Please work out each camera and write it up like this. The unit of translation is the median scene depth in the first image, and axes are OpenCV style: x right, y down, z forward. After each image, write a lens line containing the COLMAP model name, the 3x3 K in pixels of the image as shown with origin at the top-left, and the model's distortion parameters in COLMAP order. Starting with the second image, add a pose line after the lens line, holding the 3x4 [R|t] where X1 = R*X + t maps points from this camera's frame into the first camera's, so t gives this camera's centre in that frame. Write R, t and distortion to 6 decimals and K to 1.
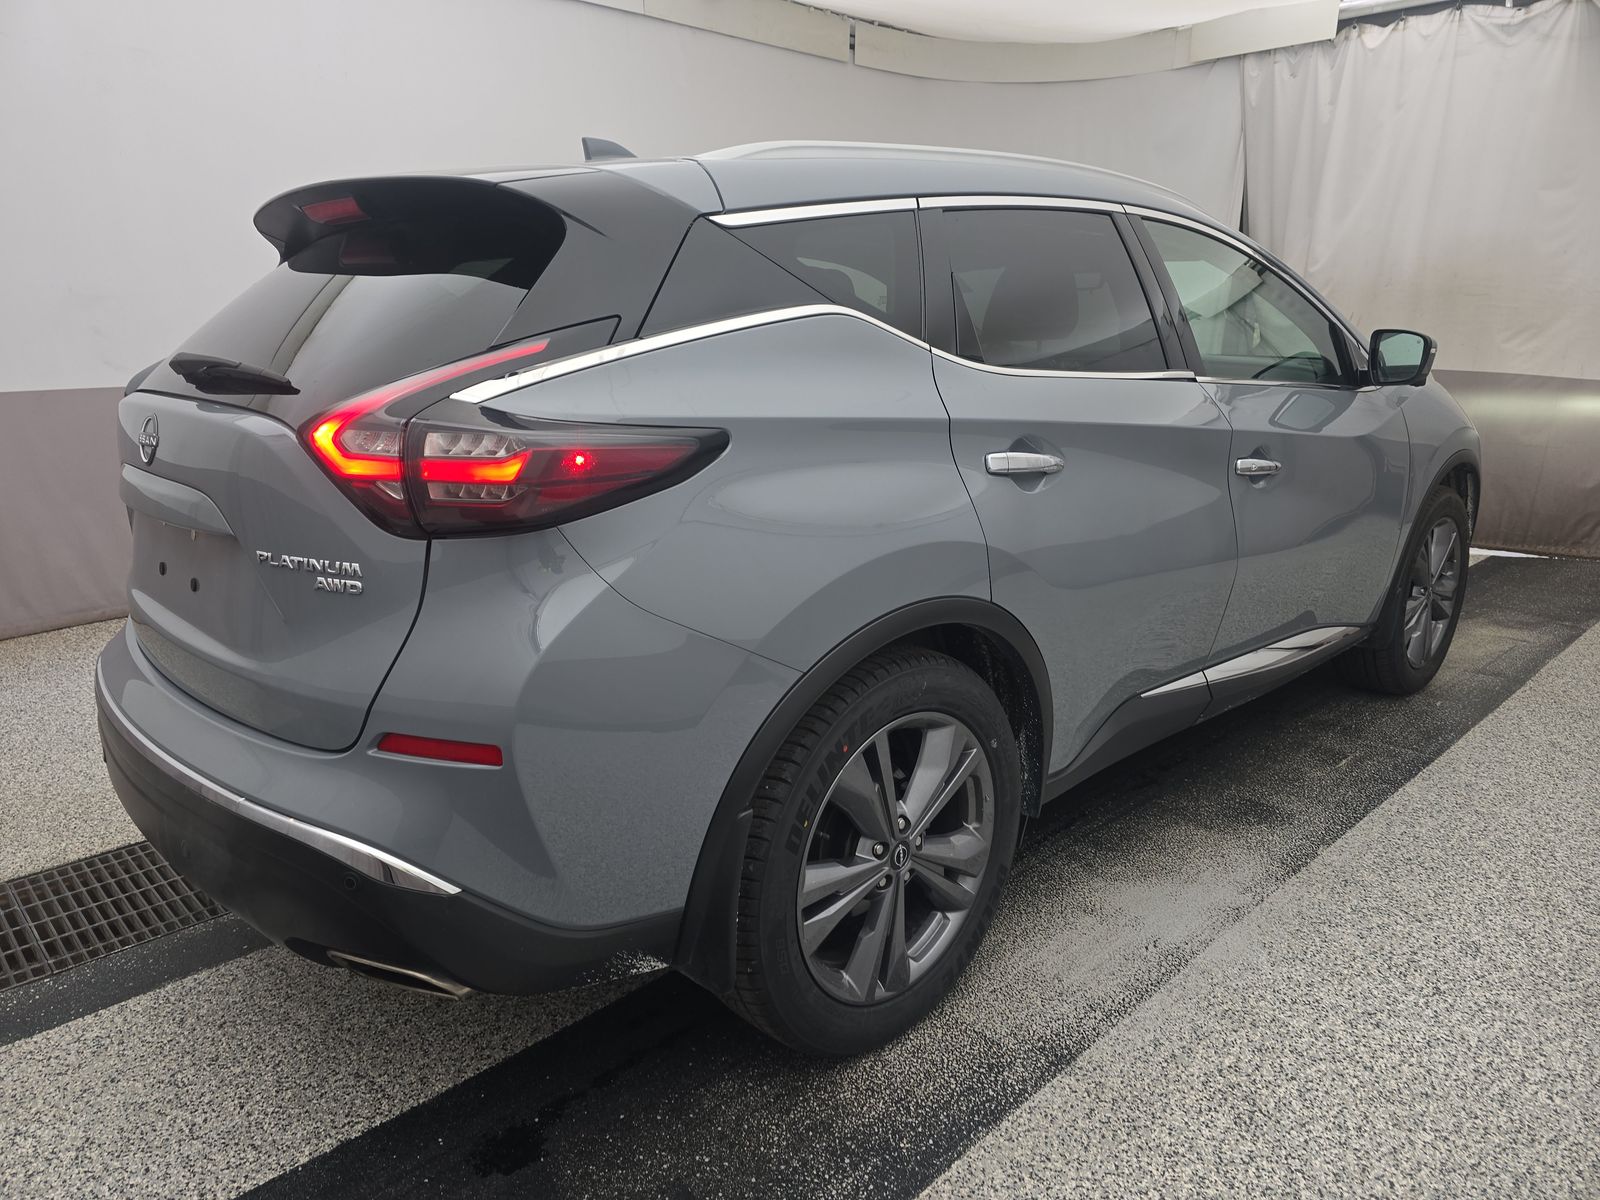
lens RADIAL K [[1065.3, 0, 800.0], [0, 1065.3, 600.0], [0, 0, 1]] dist [0.059828, -0.059867]
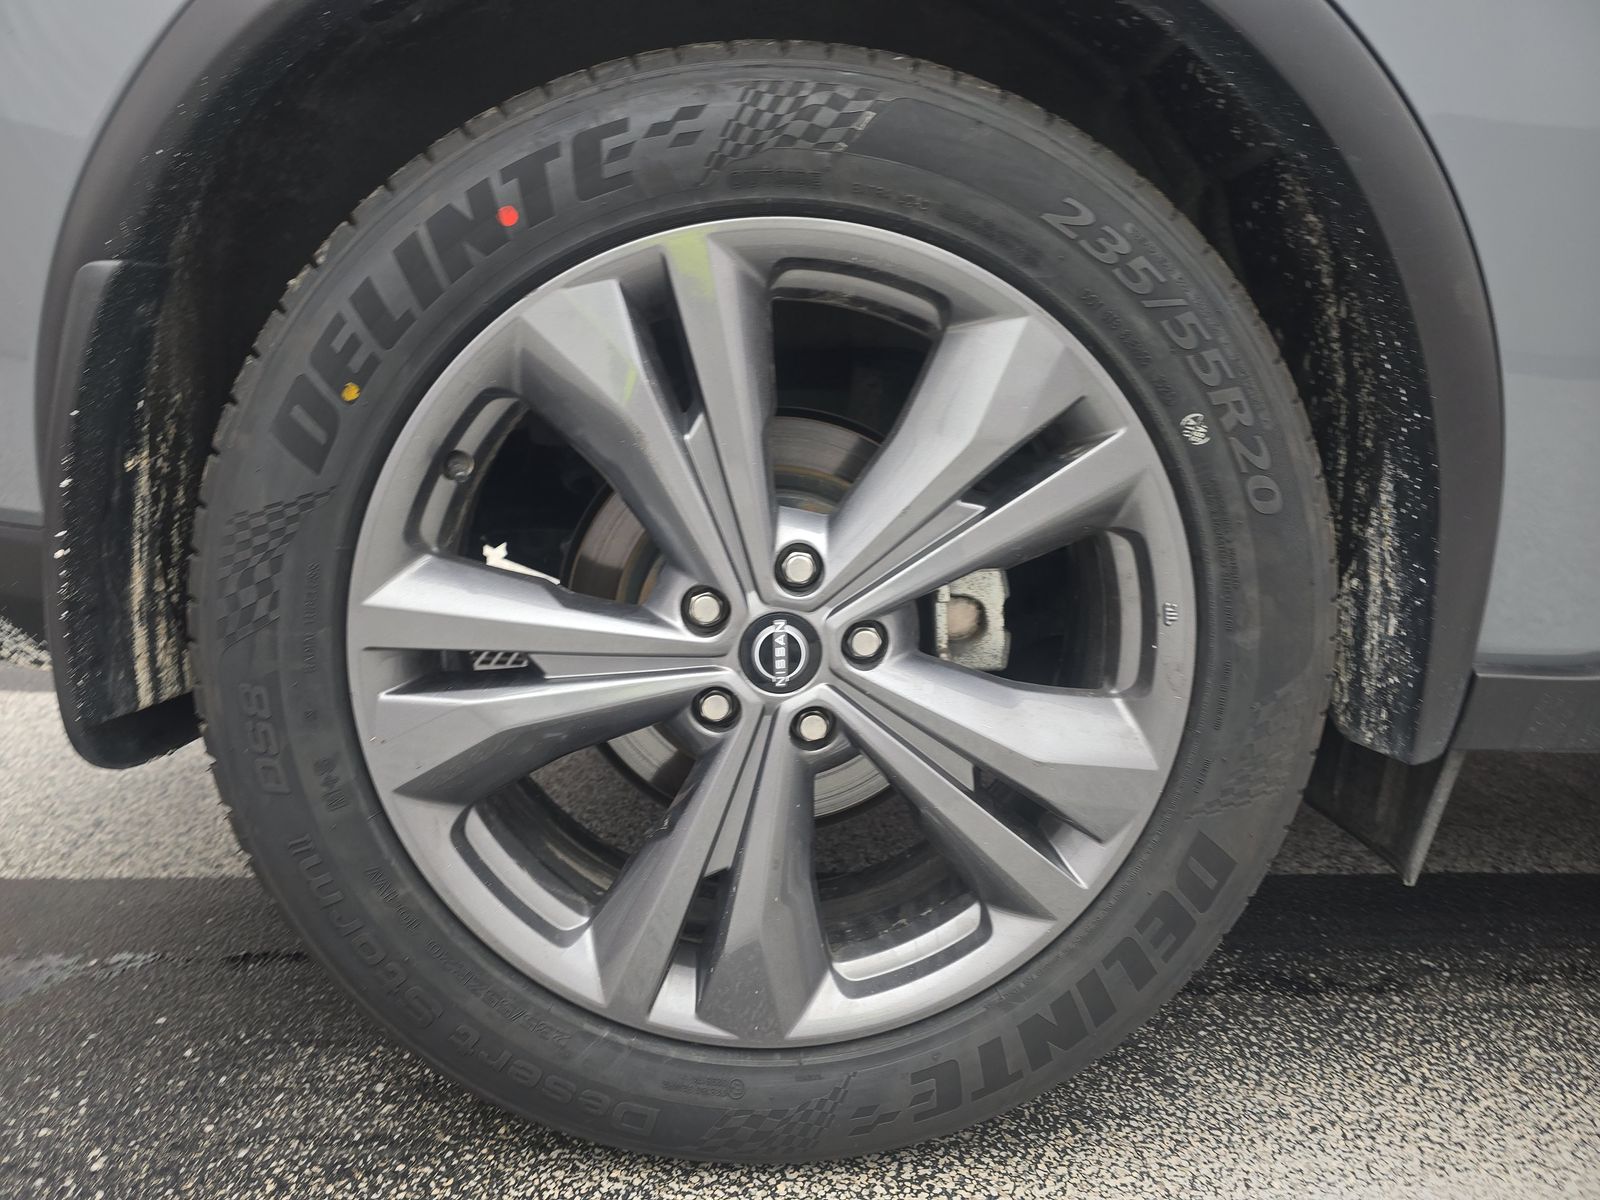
lens RADIAL K [[1065.3, 0, 800.0], [0, 1065.3, 600.0], [0, 0, 1]] dist [0.059828, -0.059867]
pose [[0.753195, 0.146635, -0.641246, 0.477622], [-0.197972, 0.980172, -0.008396, 0.328575], [0.627300, 0.133272, 0.767290, 1.076299]]
